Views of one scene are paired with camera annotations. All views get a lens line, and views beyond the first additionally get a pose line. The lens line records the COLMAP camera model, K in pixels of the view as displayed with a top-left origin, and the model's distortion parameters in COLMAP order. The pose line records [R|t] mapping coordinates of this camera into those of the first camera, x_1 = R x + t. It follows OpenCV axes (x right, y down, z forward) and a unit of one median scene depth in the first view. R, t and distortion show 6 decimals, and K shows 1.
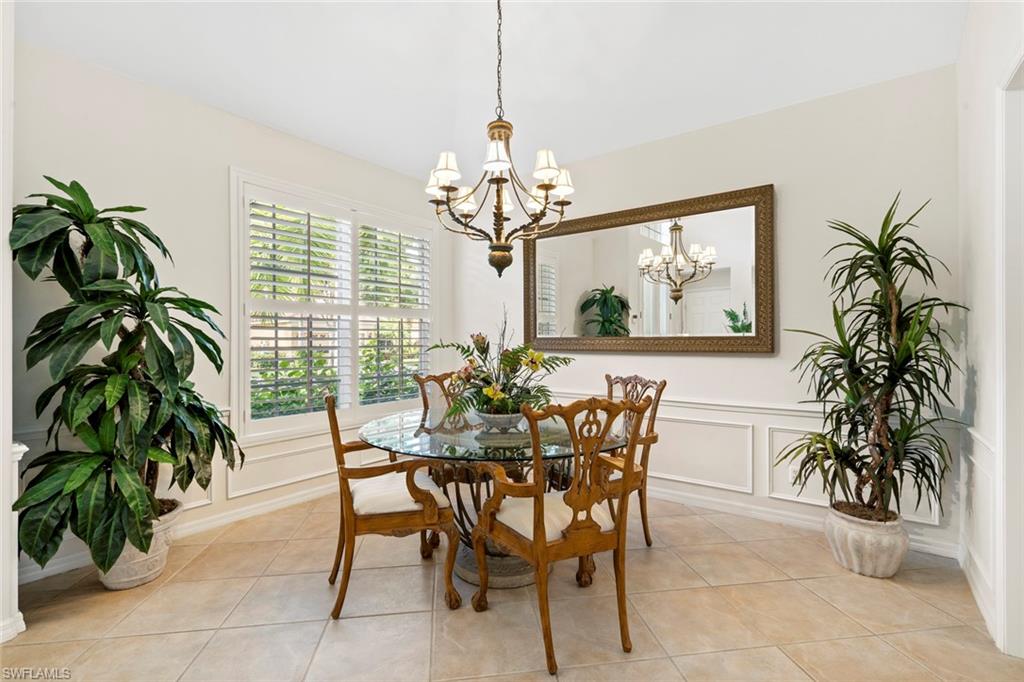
lens RADIAL K [[472.5, 0, 507.9], [0, 472.5, 339.8], [0, 0, 1]] dist [0.004208, 0.001274]
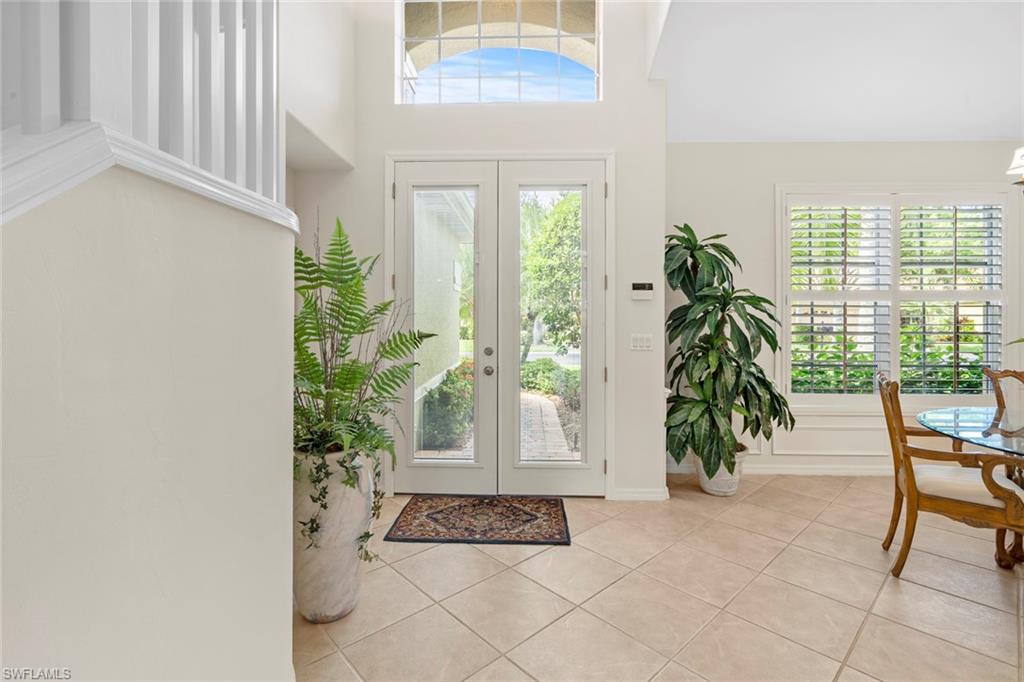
lens RADIAL K [[472.5, 0, 518.3], [0, 472.5, 318.8], [0, 0, 1]] dist [0.004208, 0.001274]
pose [[0.588235, 0.010288, -0.808625, 0.019434], [-0.004116, 0.999944, 0.009729, -0.037148], [0.808680, -0.002395, 0.588245, -0.363953]]
